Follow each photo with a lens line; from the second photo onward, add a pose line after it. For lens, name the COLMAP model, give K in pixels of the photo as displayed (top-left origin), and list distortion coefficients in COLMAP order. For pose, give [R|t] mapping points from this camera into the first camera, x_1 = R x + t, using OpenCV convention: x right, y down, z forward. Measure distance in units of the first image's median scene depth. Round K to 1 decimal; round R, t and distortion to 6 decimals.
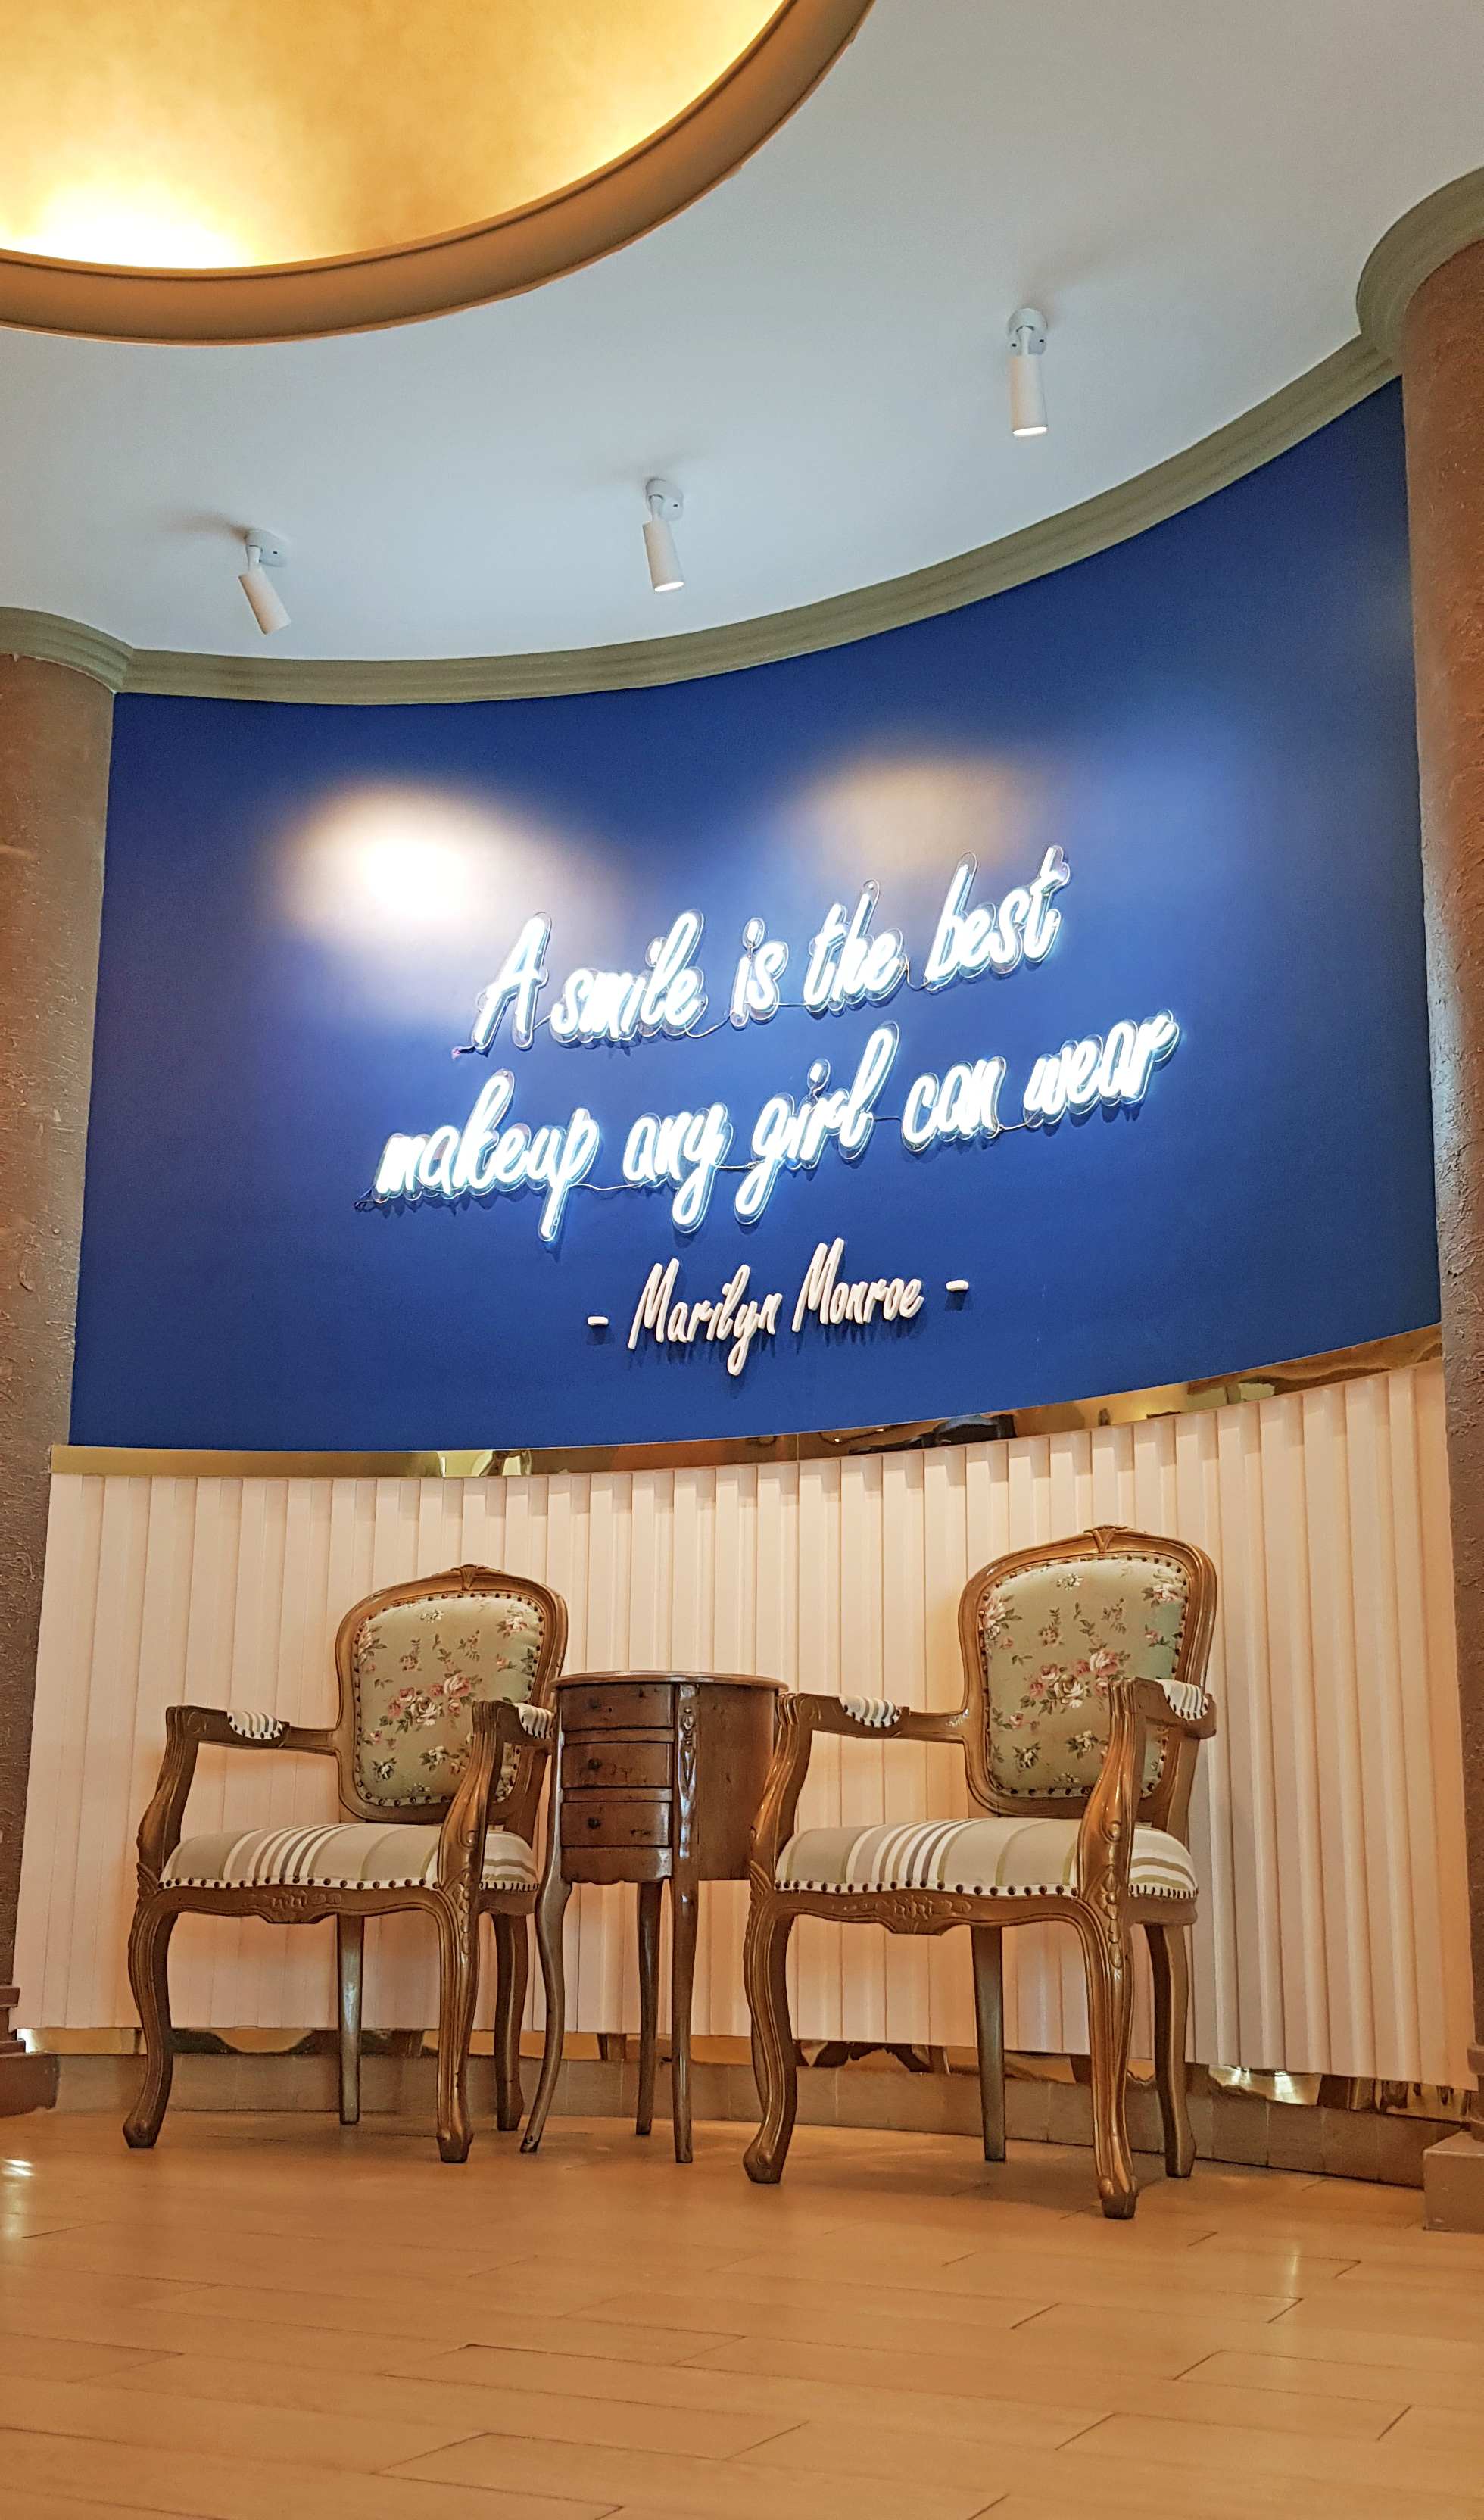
lens RADIAL K [[2180.3, 0, 743.3], [0, 2180.3, 1396.7], [0, 0, 1]] dist [0.064358, -0.001445]
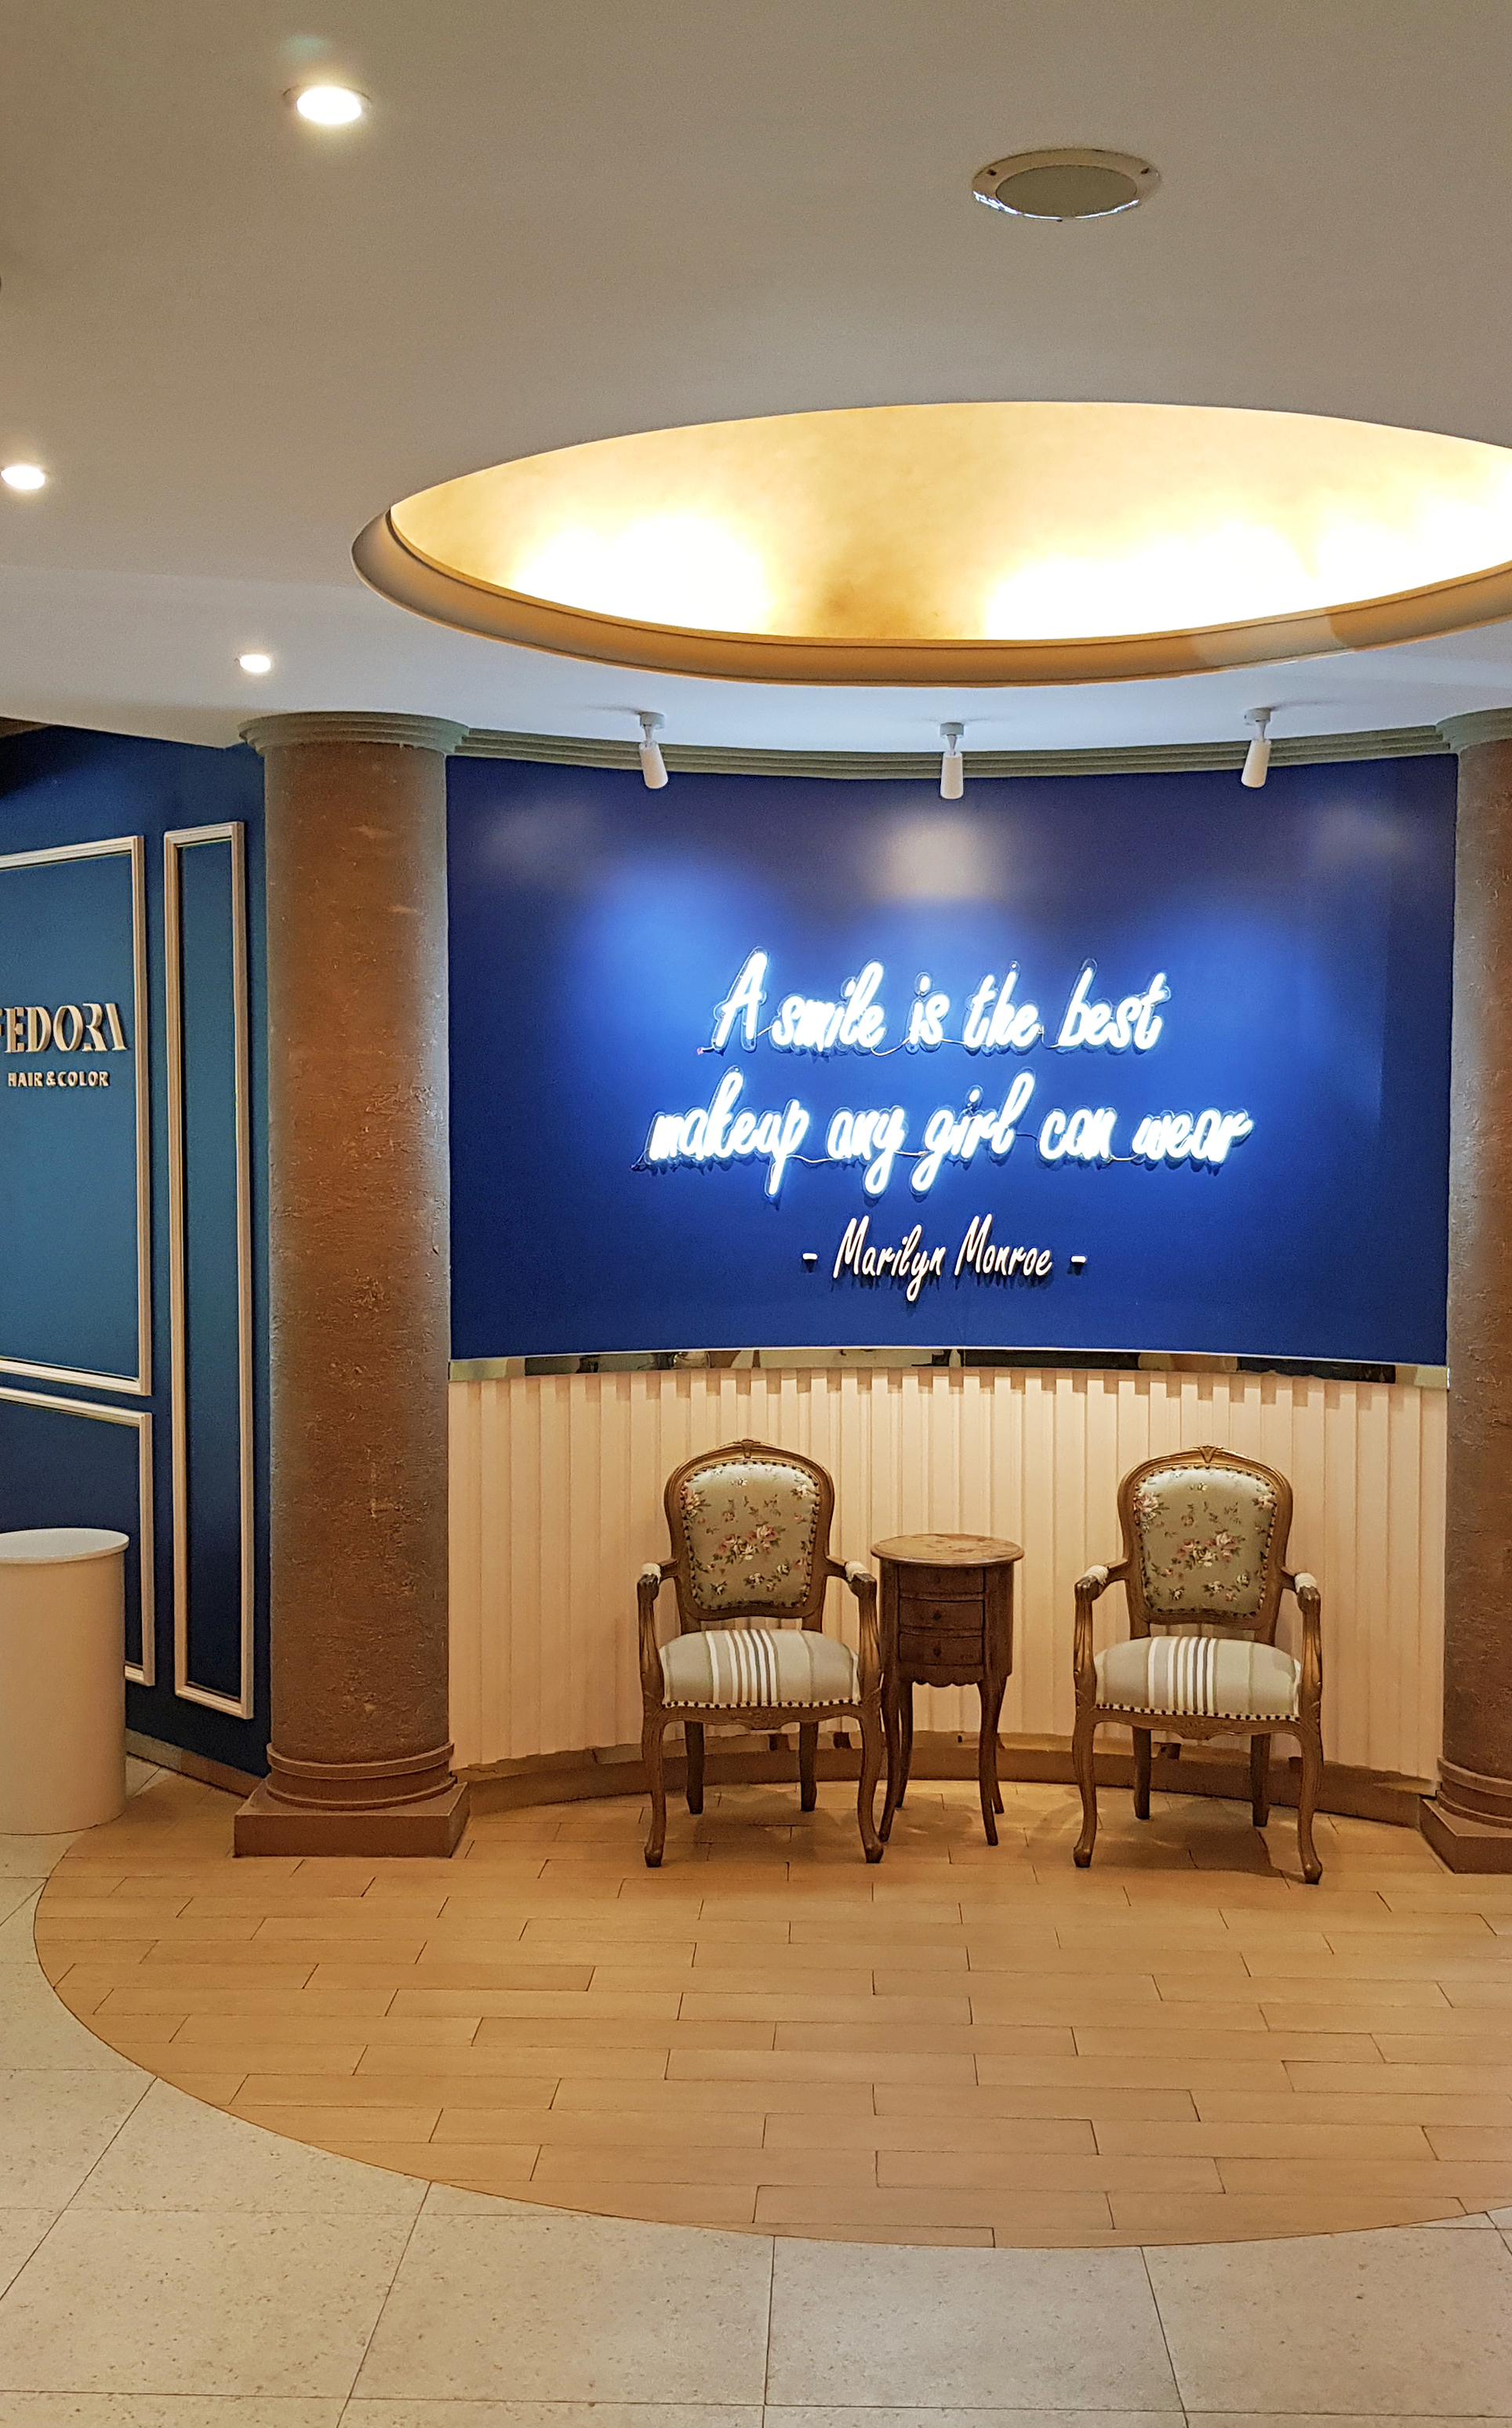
lens RADIAL K [[2161.2, 0, 756.0], [0, 2161.2, 1214.0], [0, 0, 1]] dist [0.092949, 0.001187]
pose [[0.931780, -0.018838, 0.362535, -0.628646], [-0.063980, 0.974499, 0.215079, -0.373871], [-0.357341, -0.223601, 0.906813, -0.275529]]
